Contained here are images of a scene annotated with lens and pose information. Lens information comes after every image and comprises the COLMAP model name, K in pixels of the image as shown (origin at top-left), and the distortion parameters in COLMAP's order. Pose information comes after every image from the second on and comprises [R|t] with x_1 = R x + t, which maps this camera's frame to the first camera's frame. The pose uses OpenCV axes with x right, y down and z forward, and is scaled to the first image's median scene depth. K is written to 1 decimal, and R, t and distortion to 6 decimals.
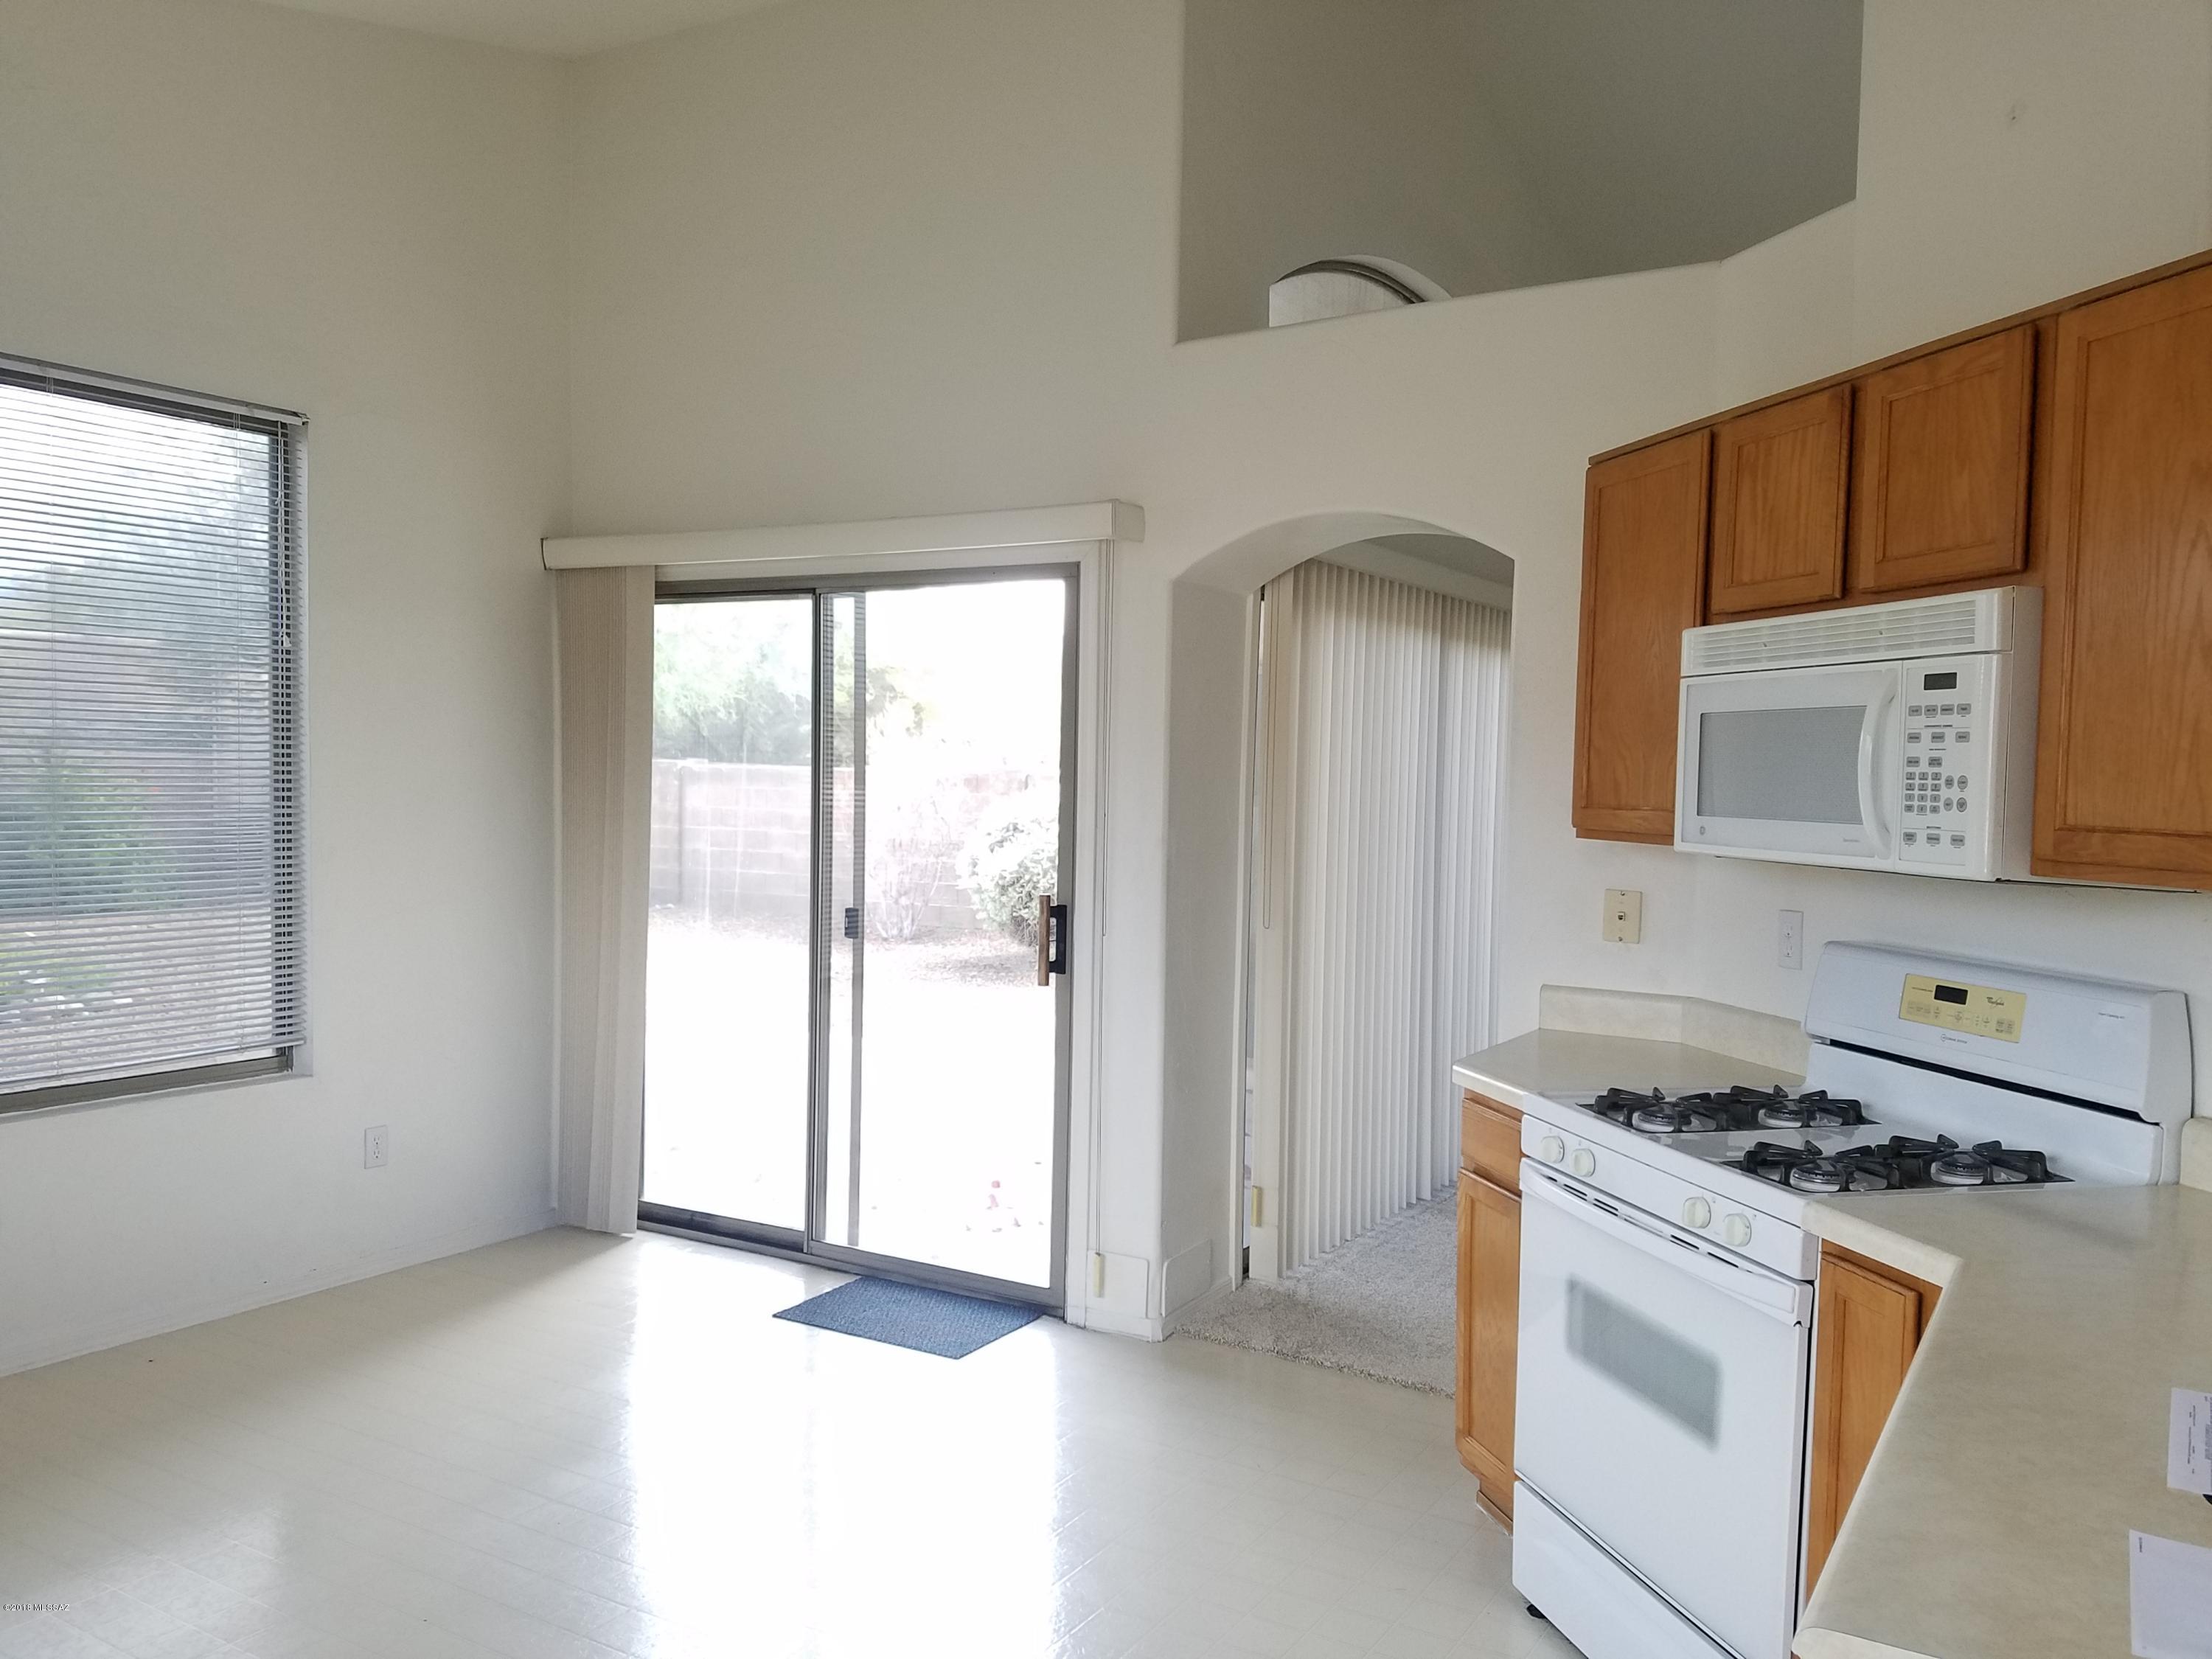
lens RADIAL K [[1722.7, 0, 1089.7], [0, 1722.7, 834.2], [0, 0, 1]] dist [0.103922, -0.123714]
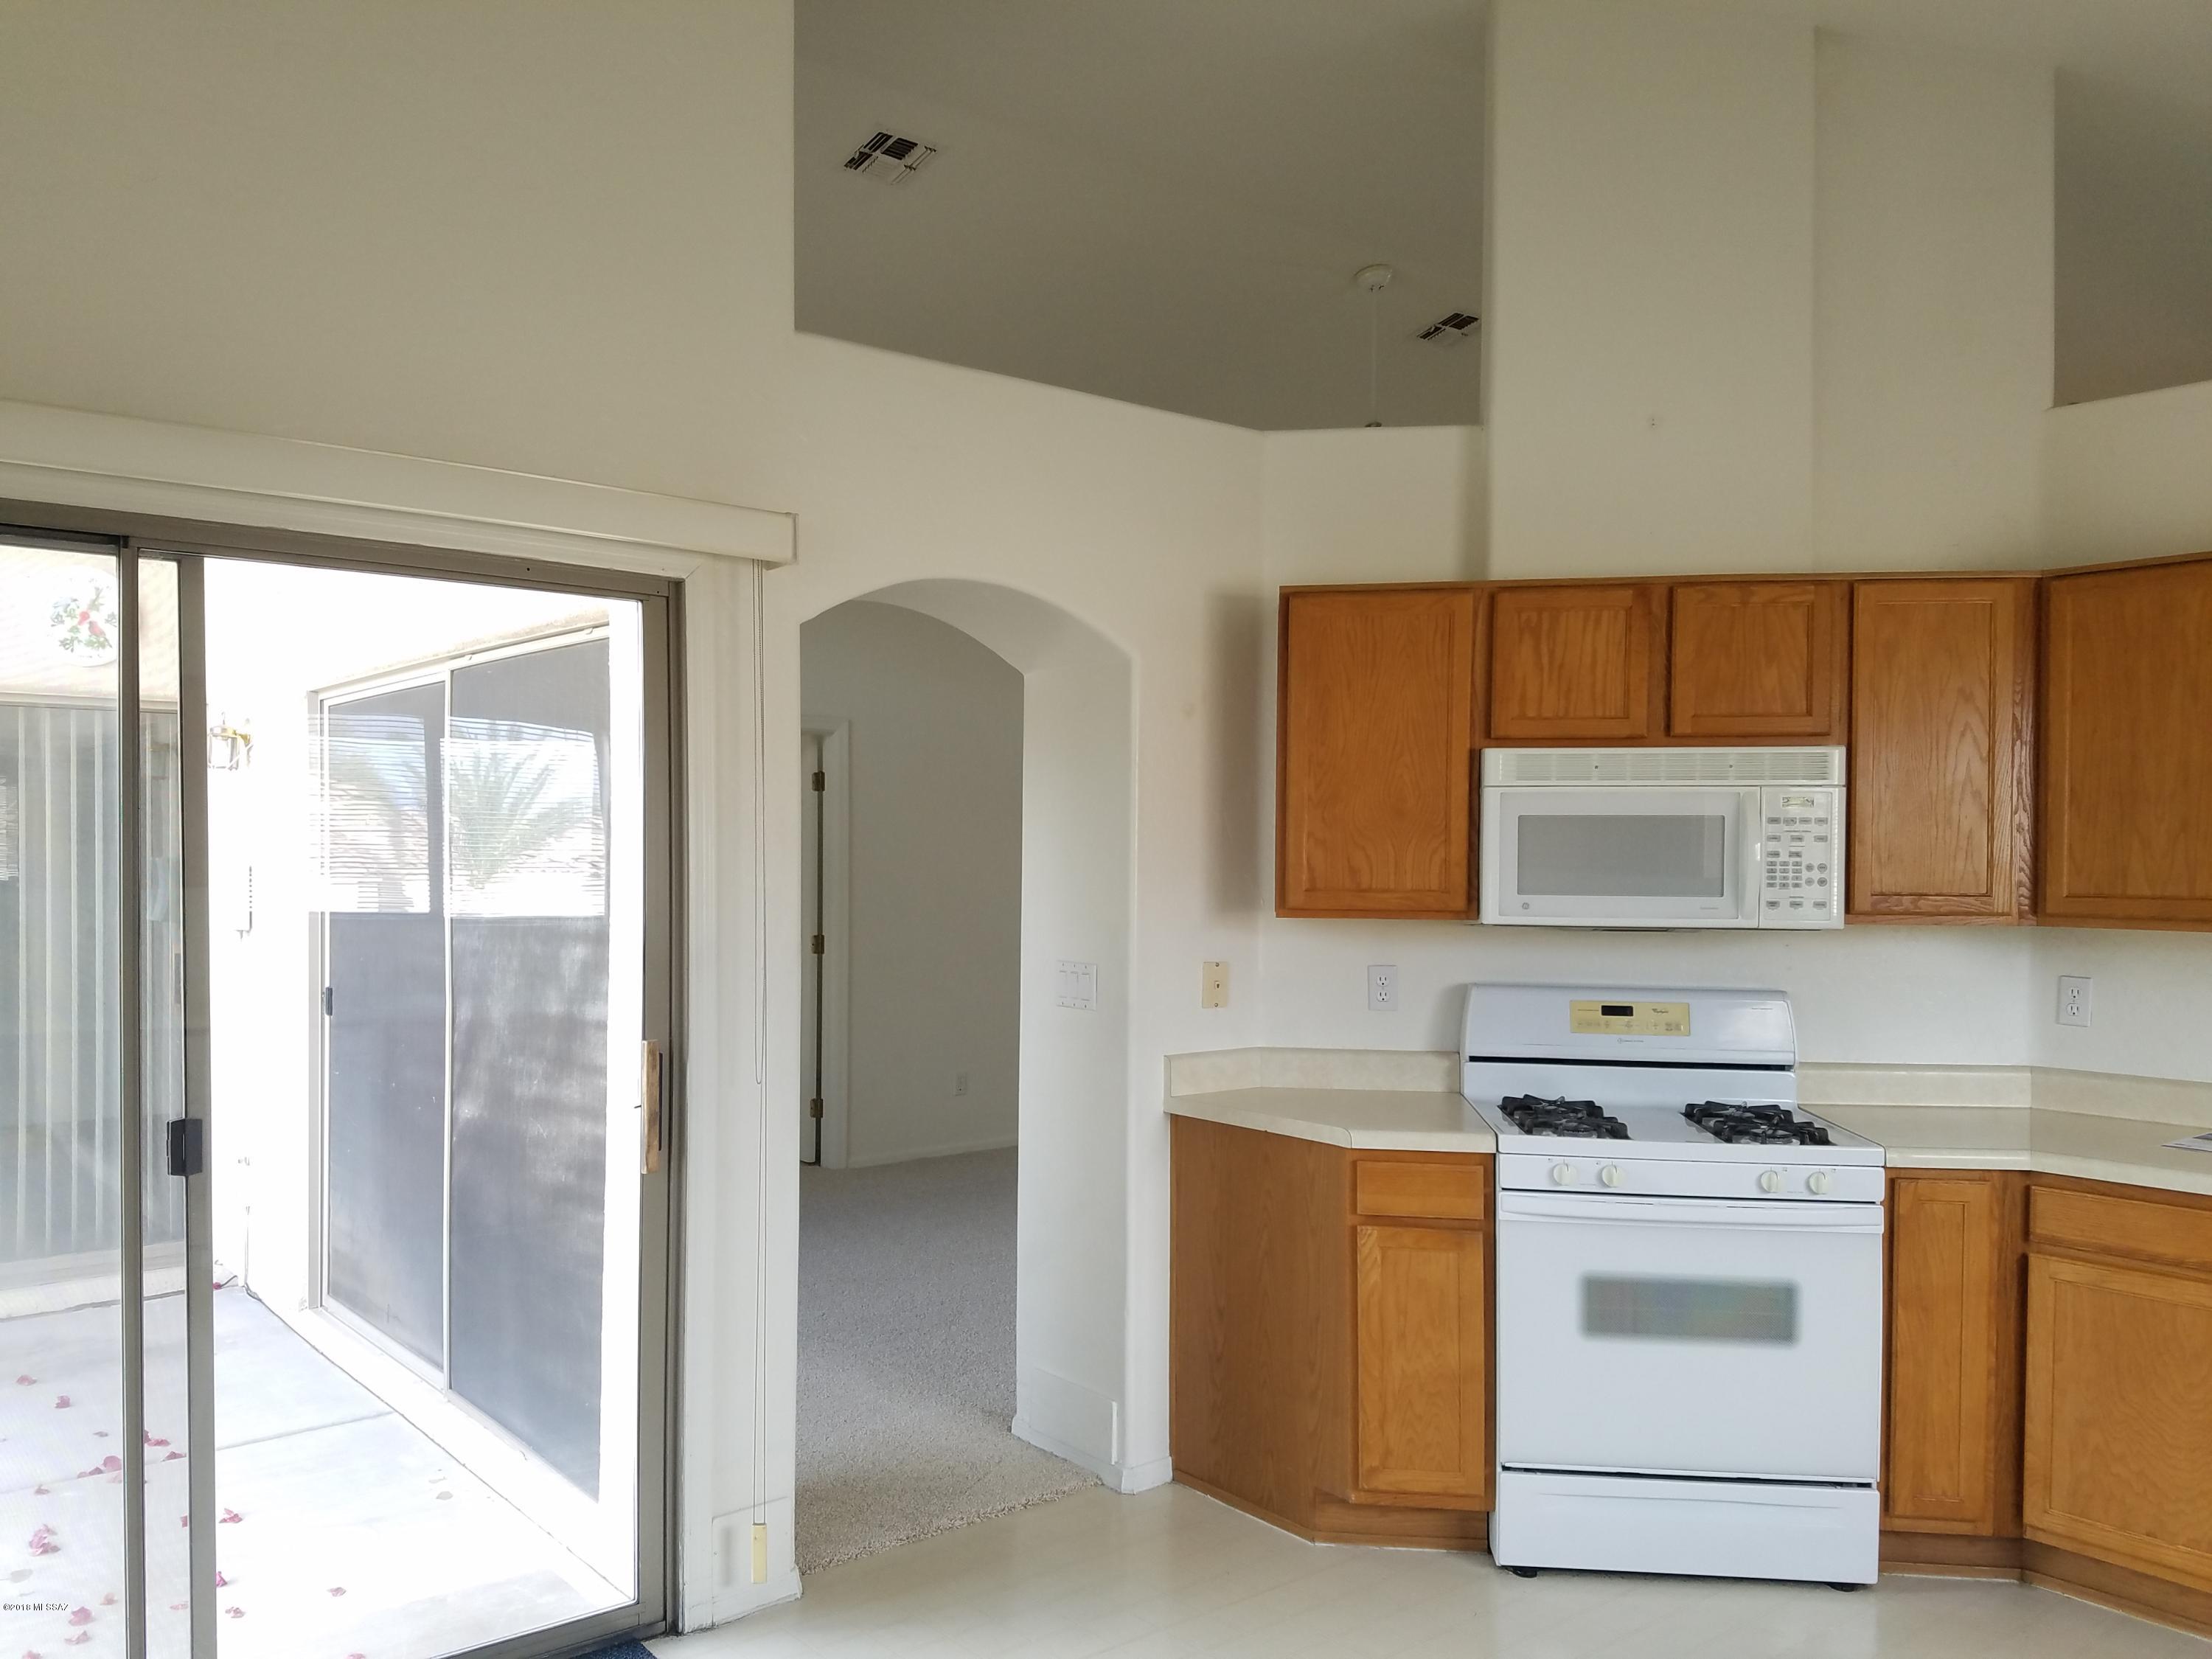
lens RADIAL K [[1722.7, 0, 1092.6], [0, 1722.7, 847.9], [0, 0, 1]] dist [0.103922, -0.123714]
pose [[0.326412, -0.016654, 0.945081, -1.150276], [0.035461, 0.999357, 0.005362, -0.075833], [-0.944562, 0.031763, 0.326793, 1.063315]]
